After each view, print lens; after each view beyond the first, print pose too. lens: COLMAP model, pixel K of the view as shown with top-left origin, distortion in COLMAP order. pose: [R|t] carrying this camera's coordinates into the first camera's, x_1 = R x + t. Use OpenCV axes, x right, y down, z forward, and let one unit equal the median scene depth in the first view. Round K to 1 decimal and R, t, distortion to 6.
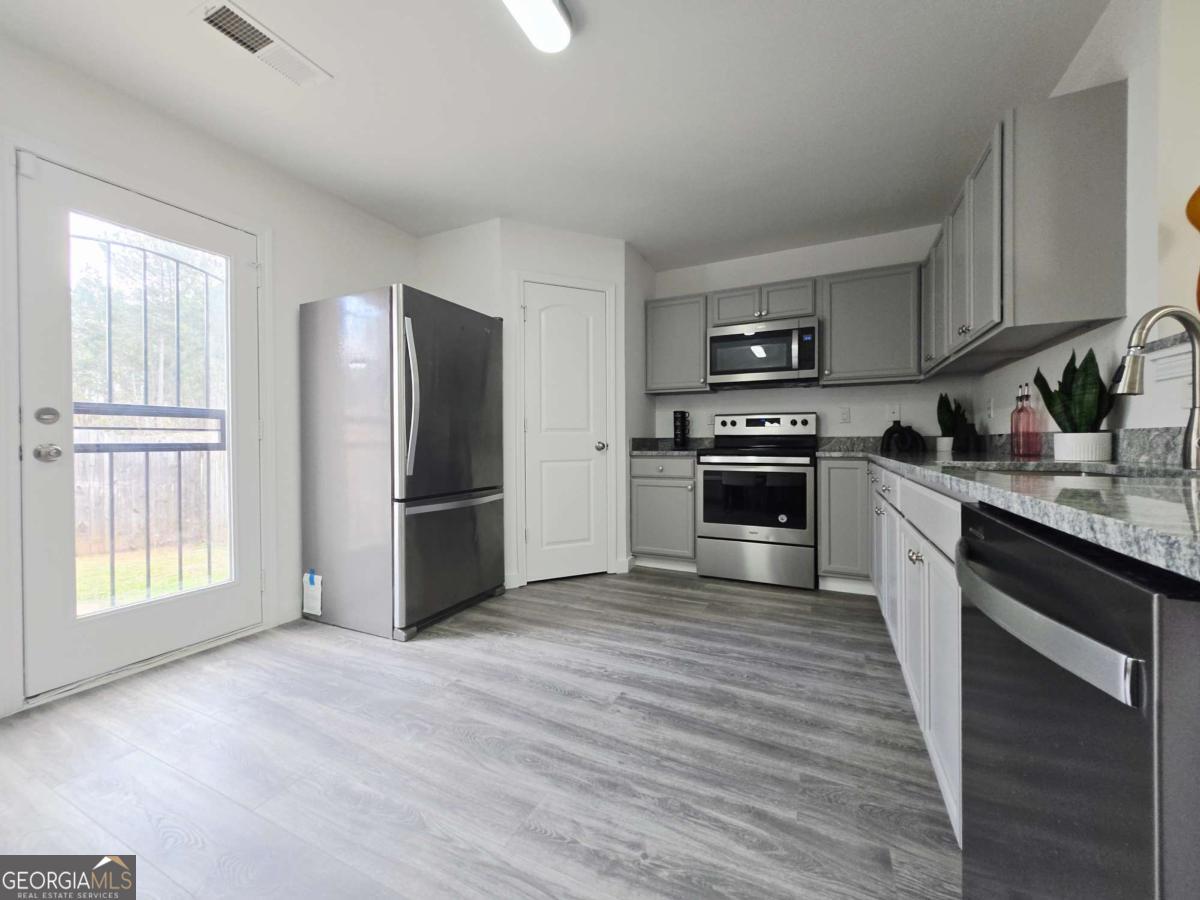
lens RADIAL K [[560.5, 0, 632.9], [0, 560.5, 445.8], [0, 0, 1]] dist [0.000637, -0.000084]
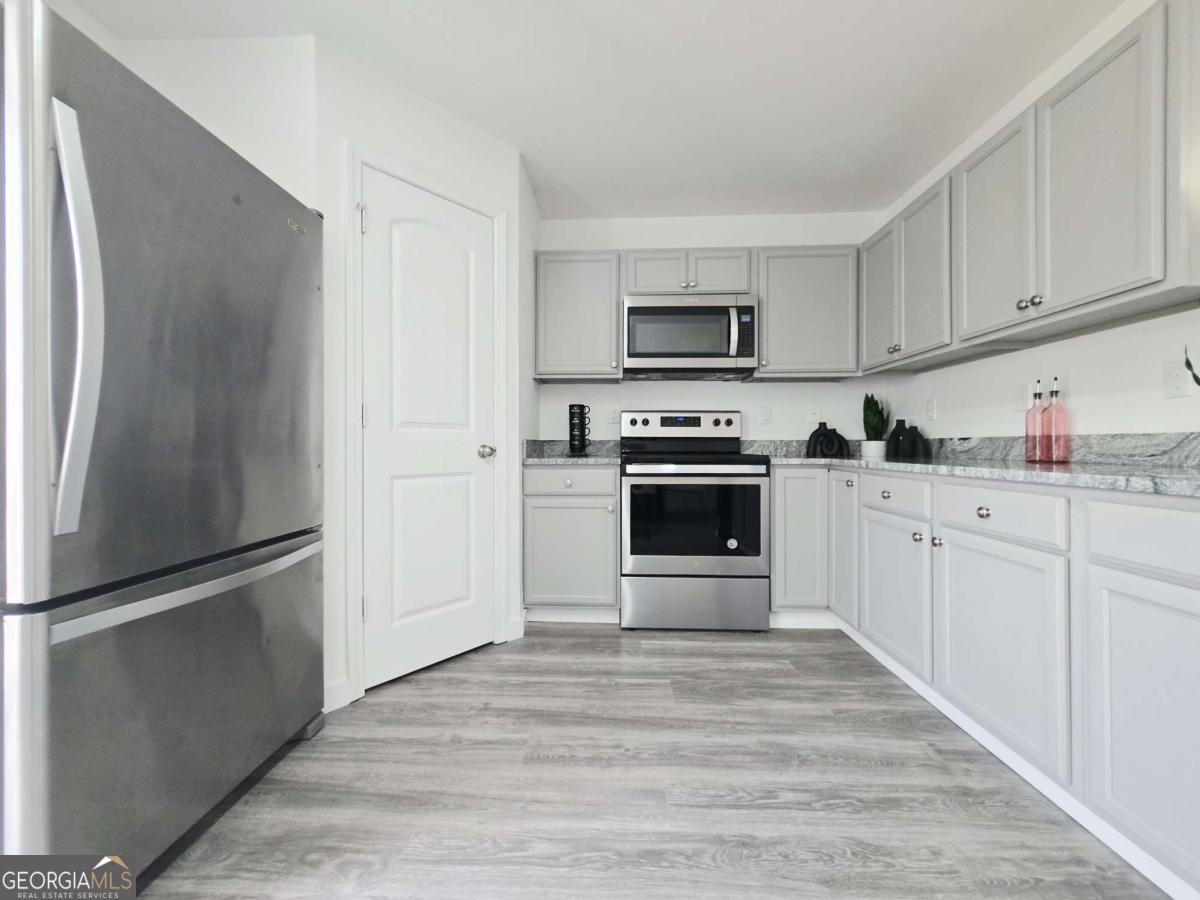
lens RADIAL K [[497.7, 0, 623.4], [0, 497.7, 444.2], [0, 0, 1]] dist [0.000192, 0.000253]
pose [[0.918845, 0.003306, 0.394605, -0.163977], [0.000857, 0.999946, -0.010374, -0.002234], [-0.394618, 0.009870, 0.918792, 0.474155]]
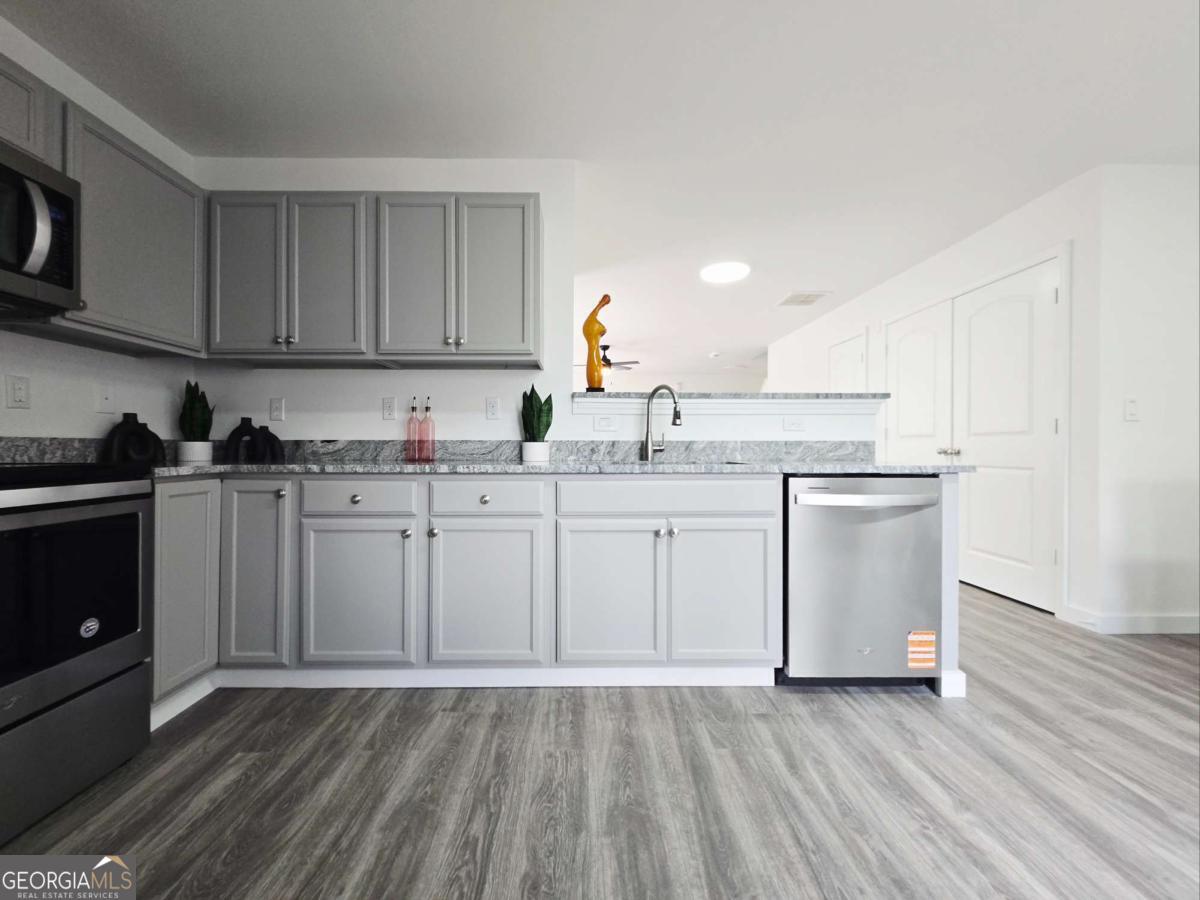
lens RADIAL K [[453.5, 0, 609.7], [0, 453.5, 446.4], [0, 0, 1]] dist [-0.000572, -0.000019]
pose [[-0.428021, 0.004890, 0.903755, -0.238337], [0.006134, 0.999978, -0.002506, -0.005091], [-0.903748, 0.004471, -0.428042, 0.888705]]
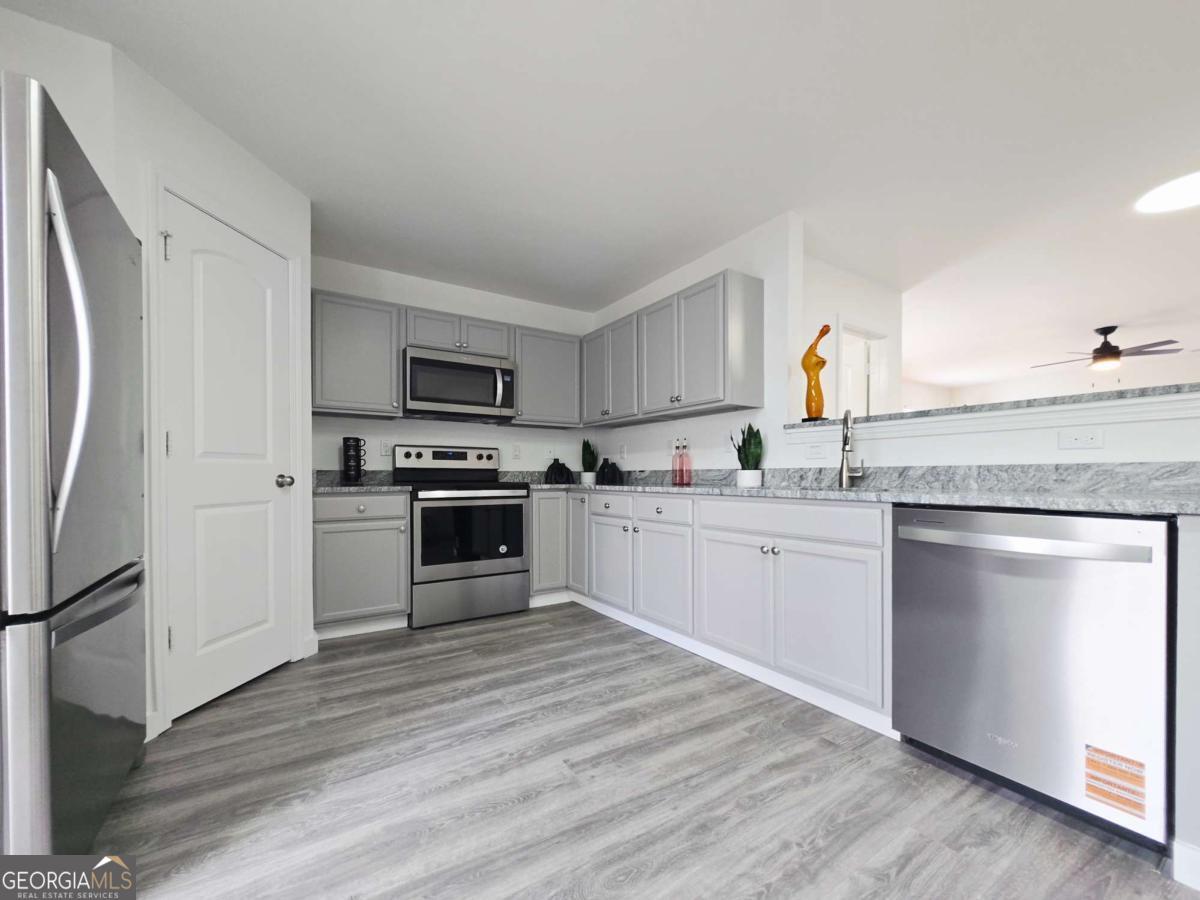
lens RADIAL K [[479.4, 0, 664.0], [0, 479.4, 478.5], [0, 0, 1]] dist [0.001182, -0.000047]
pose [[0.454863, -0.003546, 0.890554, -0.436876], [0.006840, 0.999976, 0.000488, 0.000415], [-0.890535, 0.005869, 0.454877, 0.369331]]
